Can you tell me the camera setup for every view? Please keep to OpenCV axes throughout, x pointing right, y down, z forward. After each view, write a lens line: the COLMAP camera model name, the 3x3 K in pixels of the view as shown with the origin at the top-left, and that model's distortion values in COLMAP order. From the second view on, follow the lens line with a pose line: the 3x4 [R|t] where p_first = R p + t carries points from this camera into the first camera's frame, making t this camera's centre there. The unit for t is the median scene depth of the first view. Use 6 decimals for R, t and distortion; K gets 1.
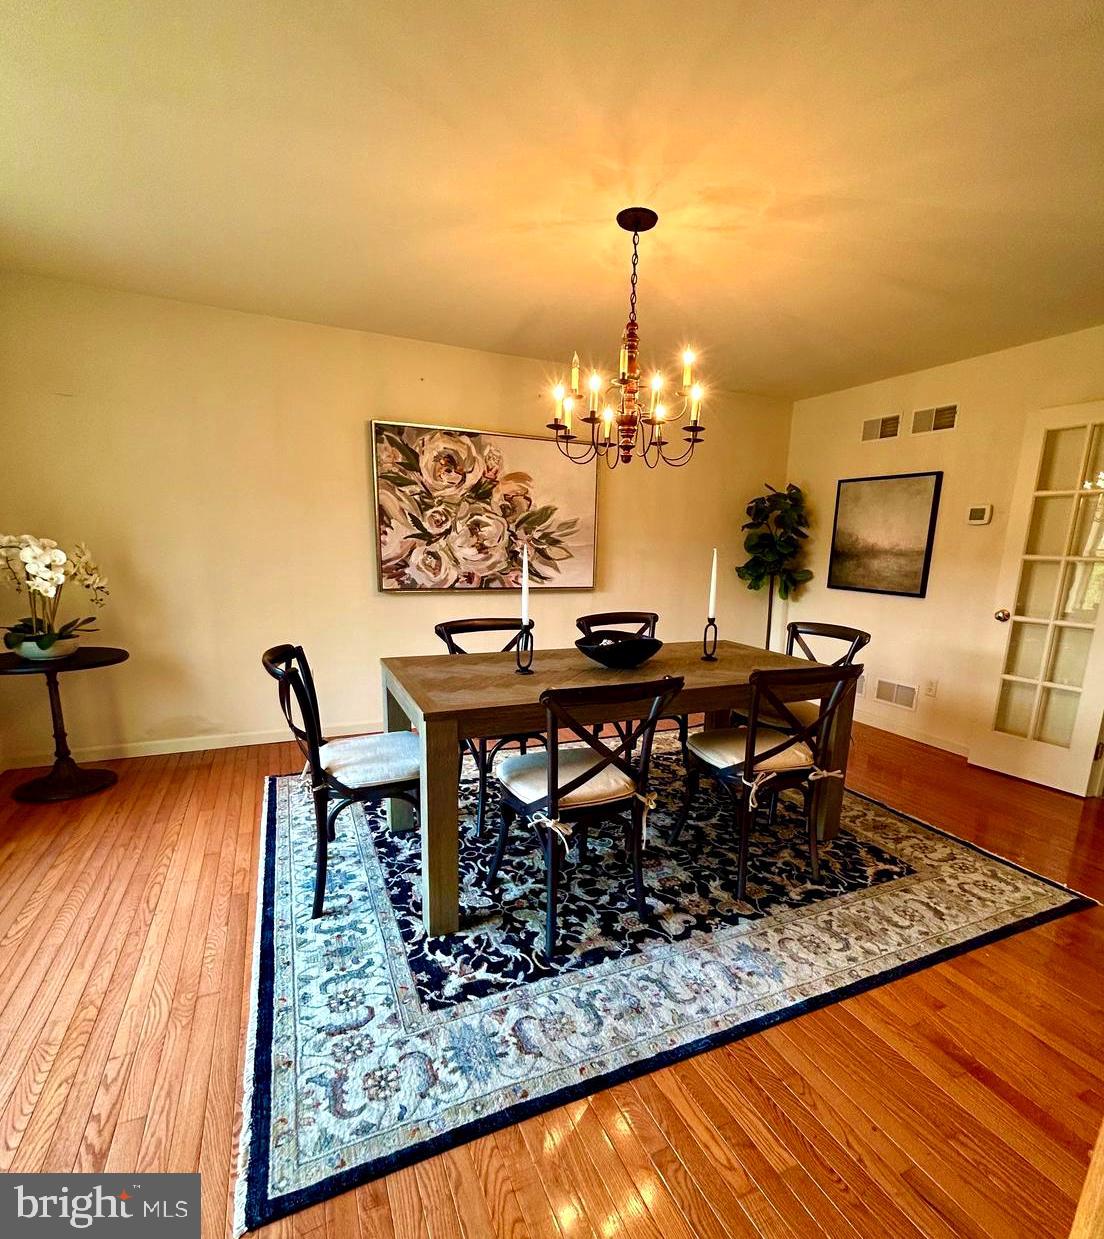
lens RADIAL K [[619.8, 0, 582.3], [0, 619.8, 675.4], [0, 0, 1]] dist [-0.004879, -0.000433]
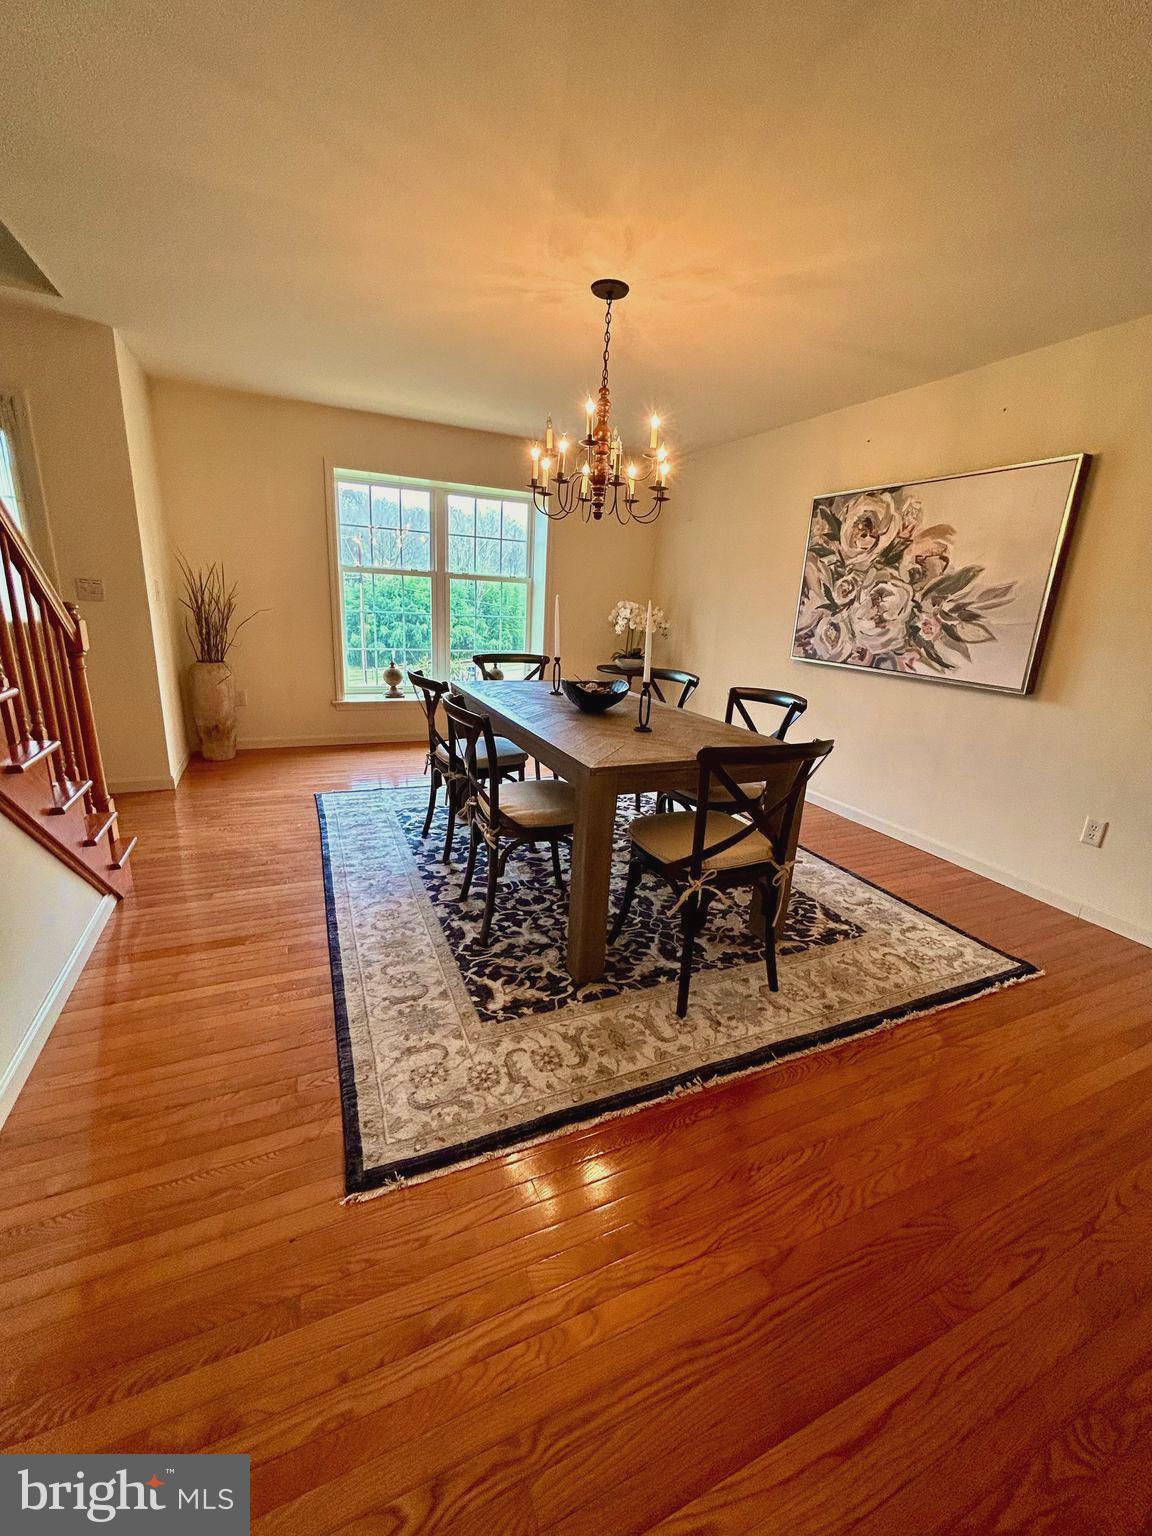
lens RADIAL K [[620.5, 0, 585.0], [0, 620.5, 768.2], [0, 0, 1]] dist [-0.004080, 0.003673]
pose [[-0.016277, 0.241217, -0.970335, 0.753273], [-0.262478, 0.935397, 0.236935, -0.114073], [0.964801, 0.258548, 0.048088, 0.632839]]
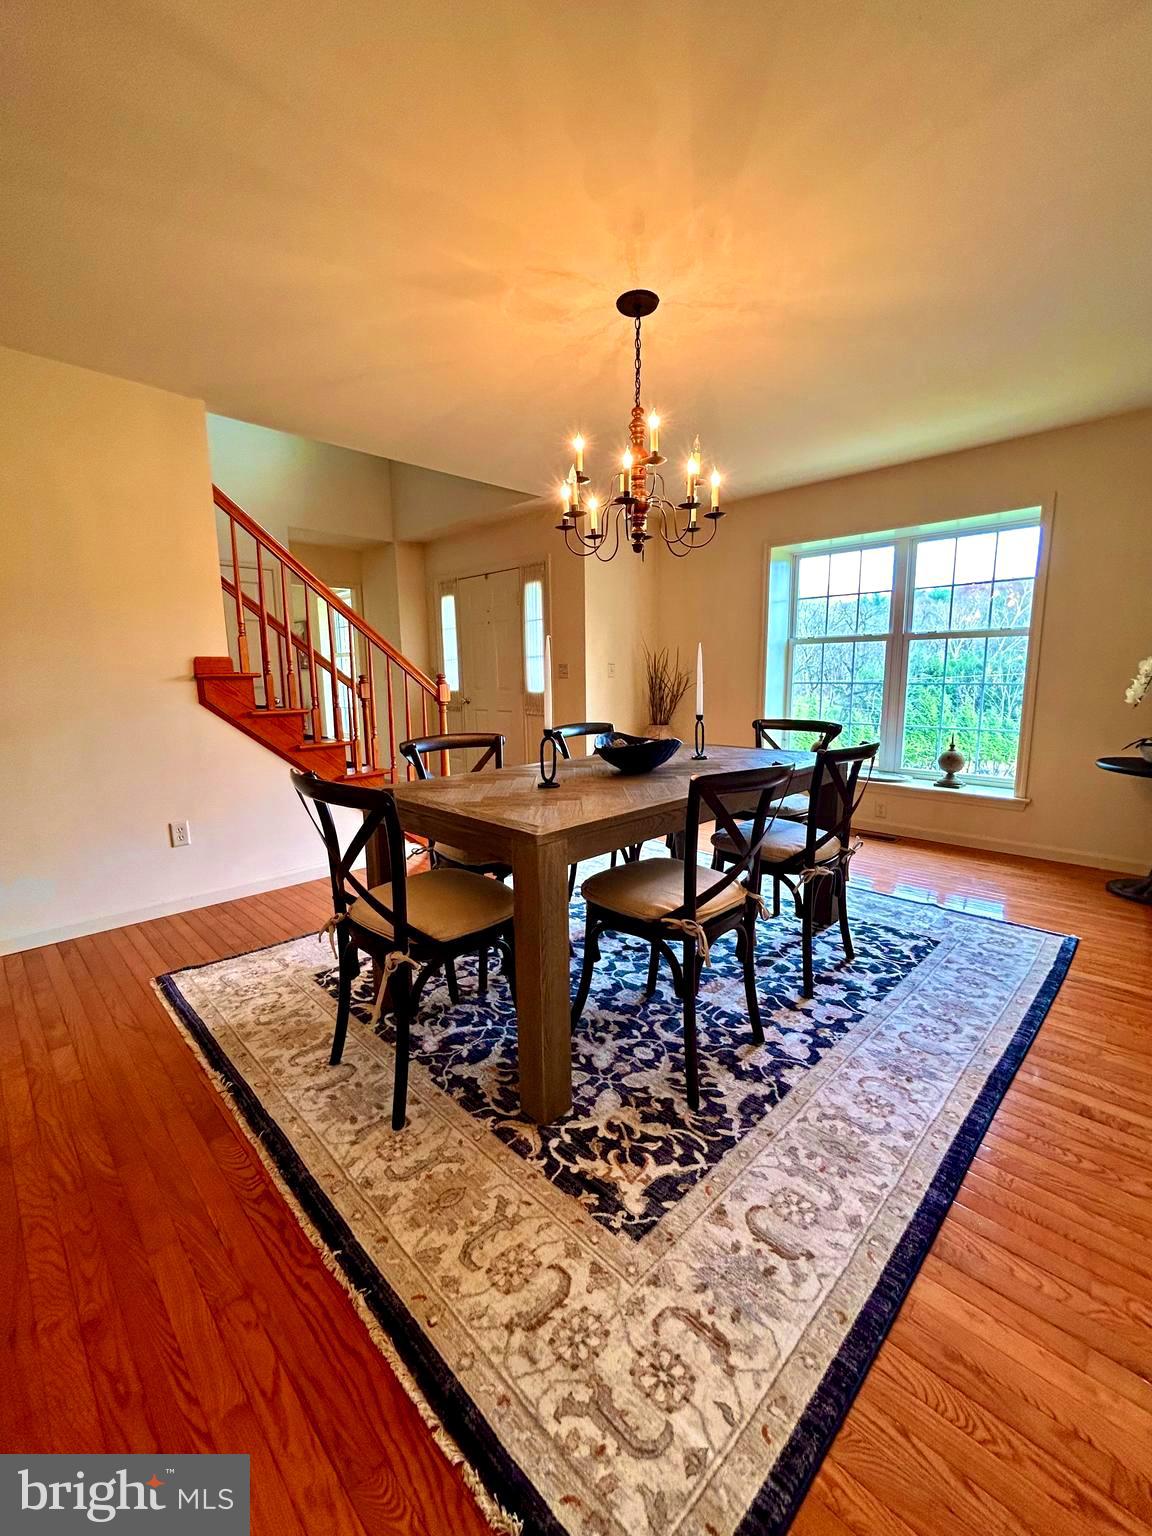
lens RADIAL K [[620.5, 0, 578.6], [0, 620.5, 766.5], [0, 0, 1]] dist [-0.004080, 0.003673]
pose [[-0.942656, 0.031882, -0.332239, 0.293962], [-0.085746, 0.938884, 0.333383, -0.210197], [0.322563, 0.342753, -0.882311, 1.172630]]
